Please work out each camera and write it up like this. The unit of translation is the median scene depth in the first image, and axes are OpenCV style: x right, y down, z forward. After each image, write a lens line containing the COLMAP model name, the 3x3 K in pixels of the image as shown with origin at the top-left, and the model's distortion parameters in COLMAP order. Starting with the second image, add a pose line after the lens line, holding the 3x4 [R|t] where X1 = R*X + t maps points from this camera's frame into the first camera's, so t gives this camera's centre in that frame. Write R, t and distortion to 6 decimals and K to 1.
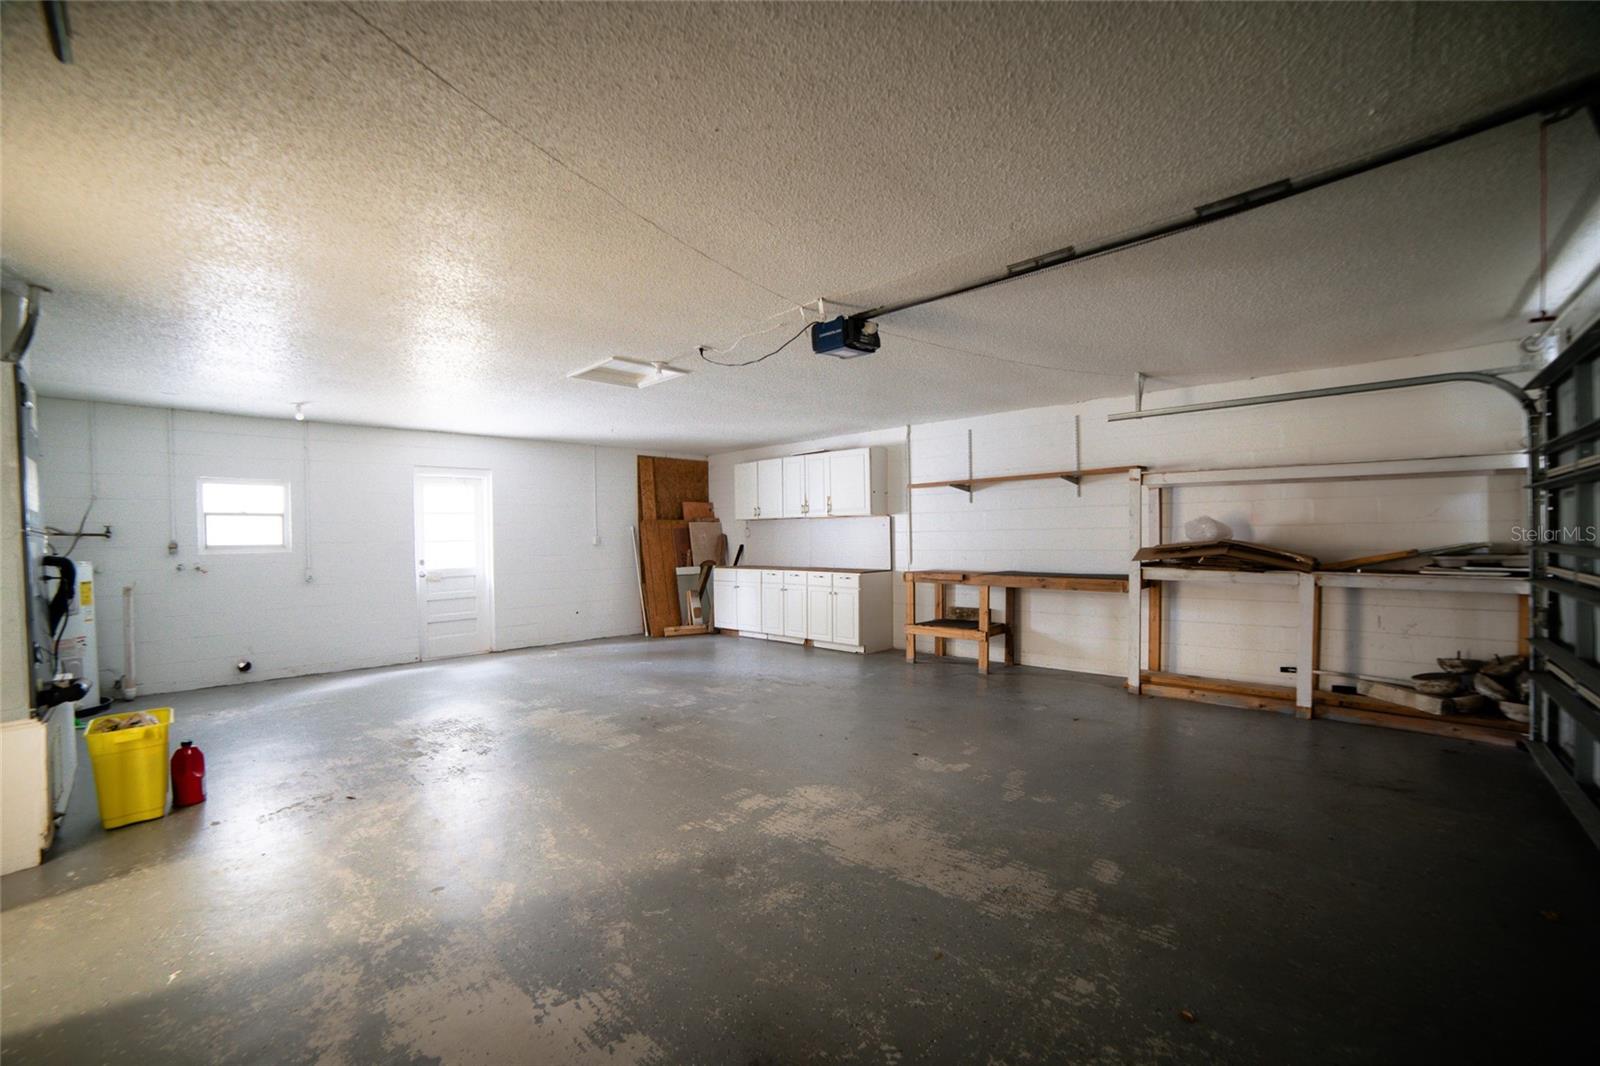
lens RADIAL K [[662.8, 0, 802.6], [0, 662.8, 549.9], [0, 0, 1]] dist [-0.103558, 0.035307]
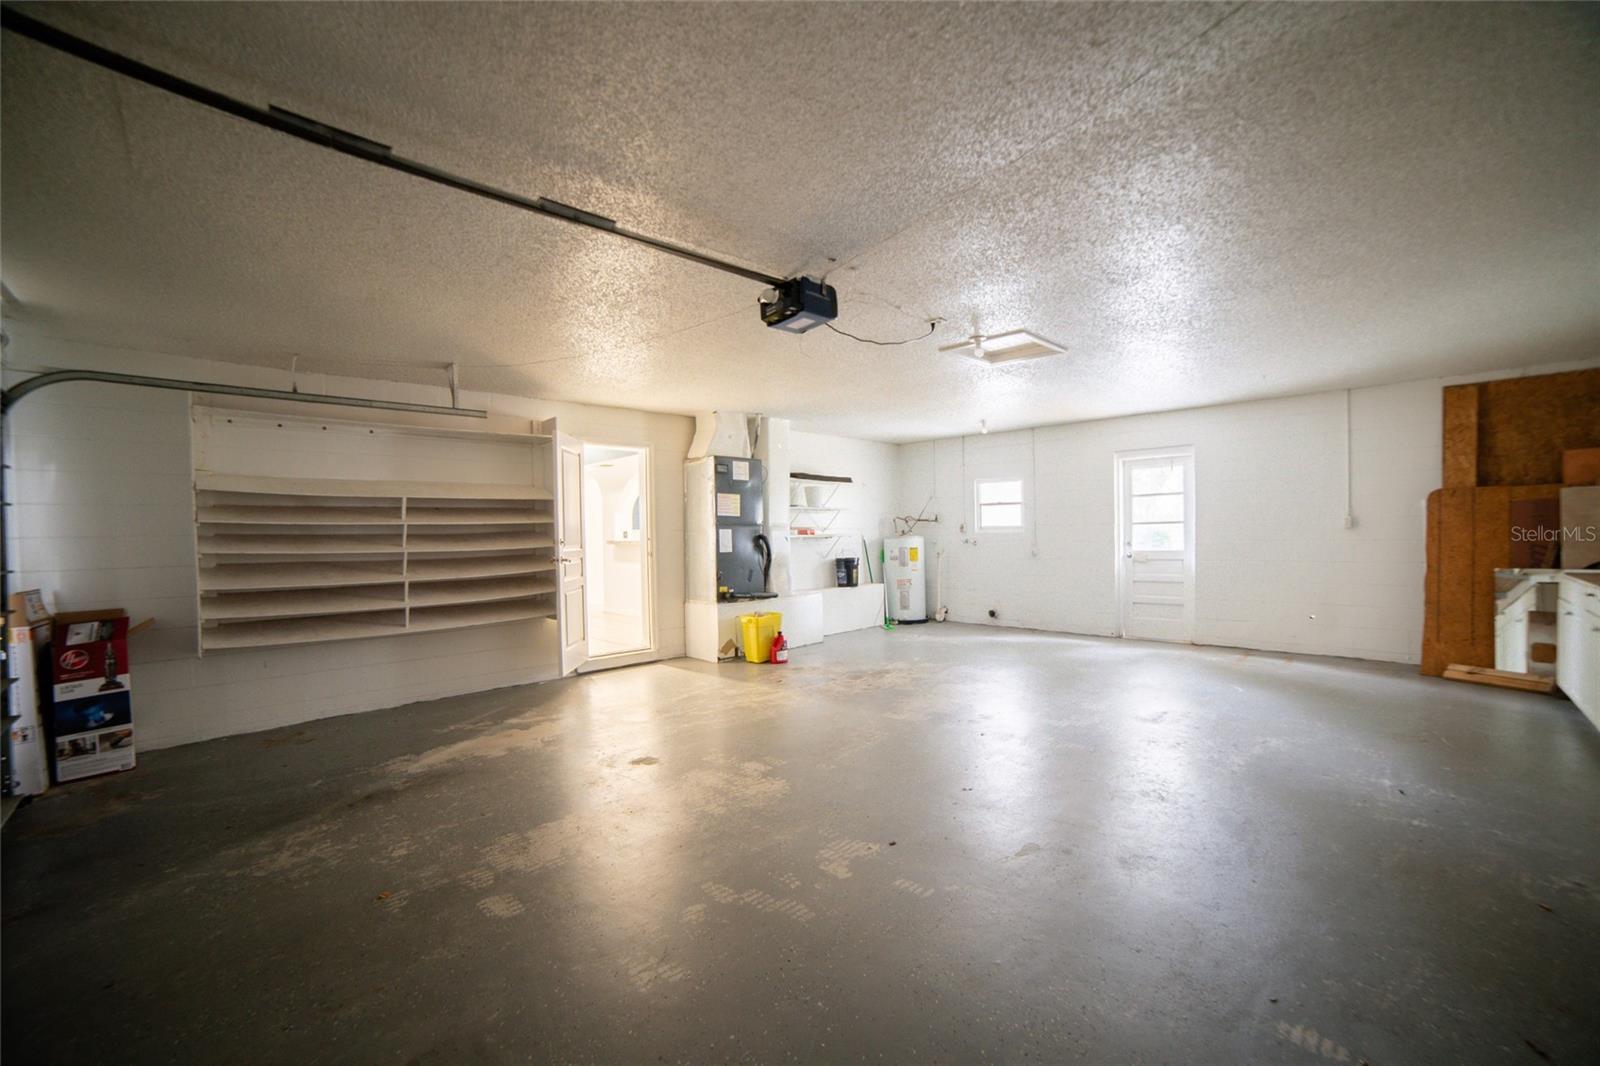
lens RADIAL K [[662.8, 0, 802.6], [0, 662.8, 549.9], [0, 0, 1]] dist [-0.103558, 0.035307]
pose [[-0.042781, 0.046126, -0.998019, 0.718718], [-0.000121, 0.998933, 0.046173, -0.028298], [0.999084, 0.002096, -0.042729, 0.783794]]
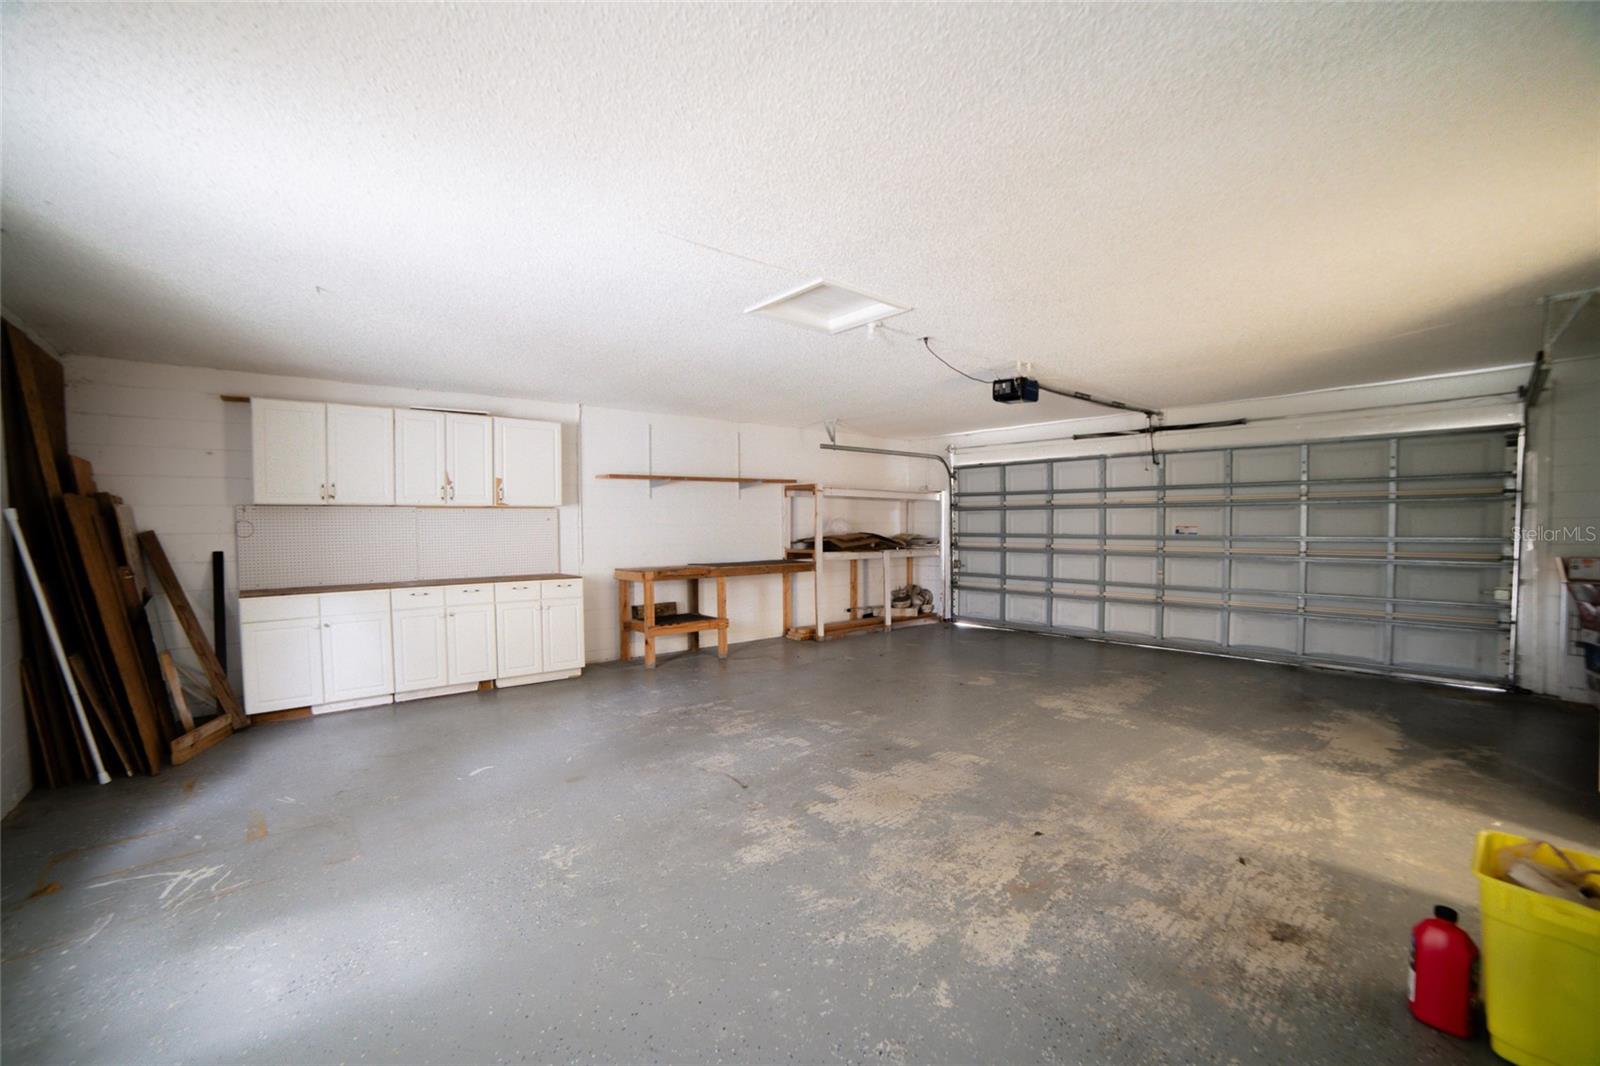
lens RADIAL K [[662.8, 0, 802.6], [0, 662.8, 549.9], [0, 0, 1]] dist [-0.103558, 0.035307]
pose [[0.093010, -0.024916, 0.995353, -1.057547], [0.026471, 0.999395, 0.022544, -0.014842], [-0.995313, 0.024251, 0.093613, 1.007844]]
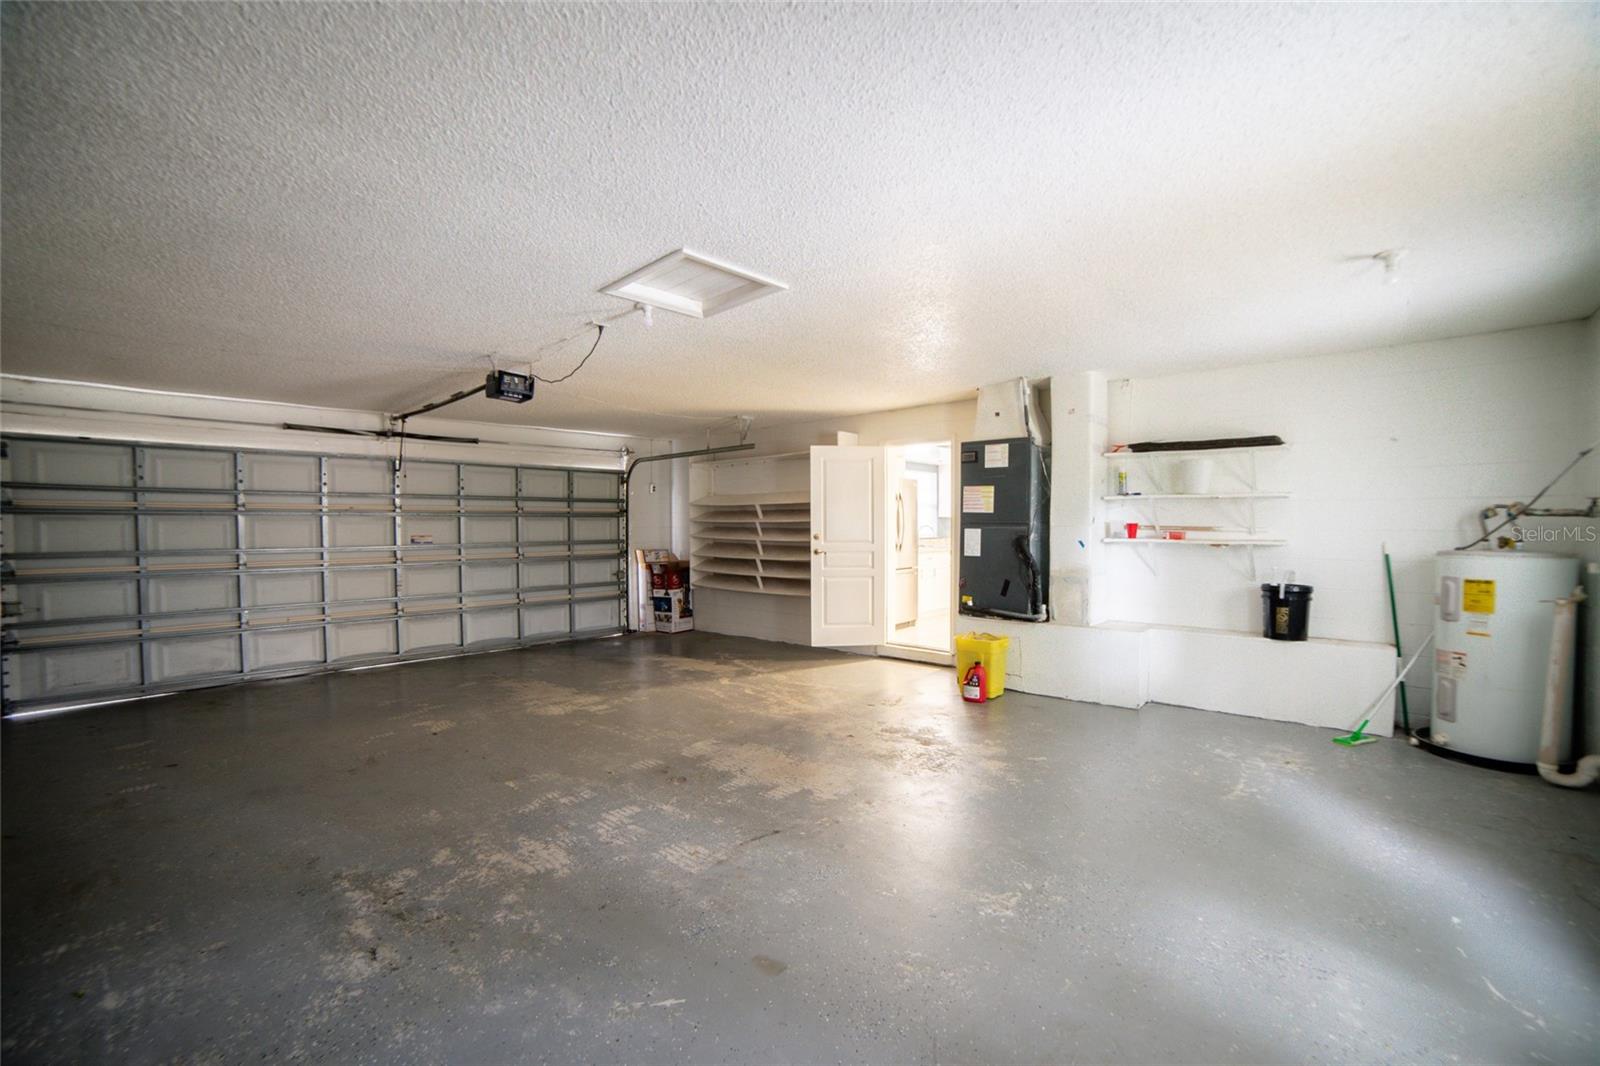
lens RADIAL K [[662.8, 0, 802.6], [0, 662.8, 549.9], [0, 0, 1]] dist [-0.103558, 0.035307]
pose [[-0.999732, 0.022393, -0.005933, -0.384804], [0.022032, 0.998232, 0.055200, -0.041456], [0.007159, 0.055054, -0.998458, 1.746474]]
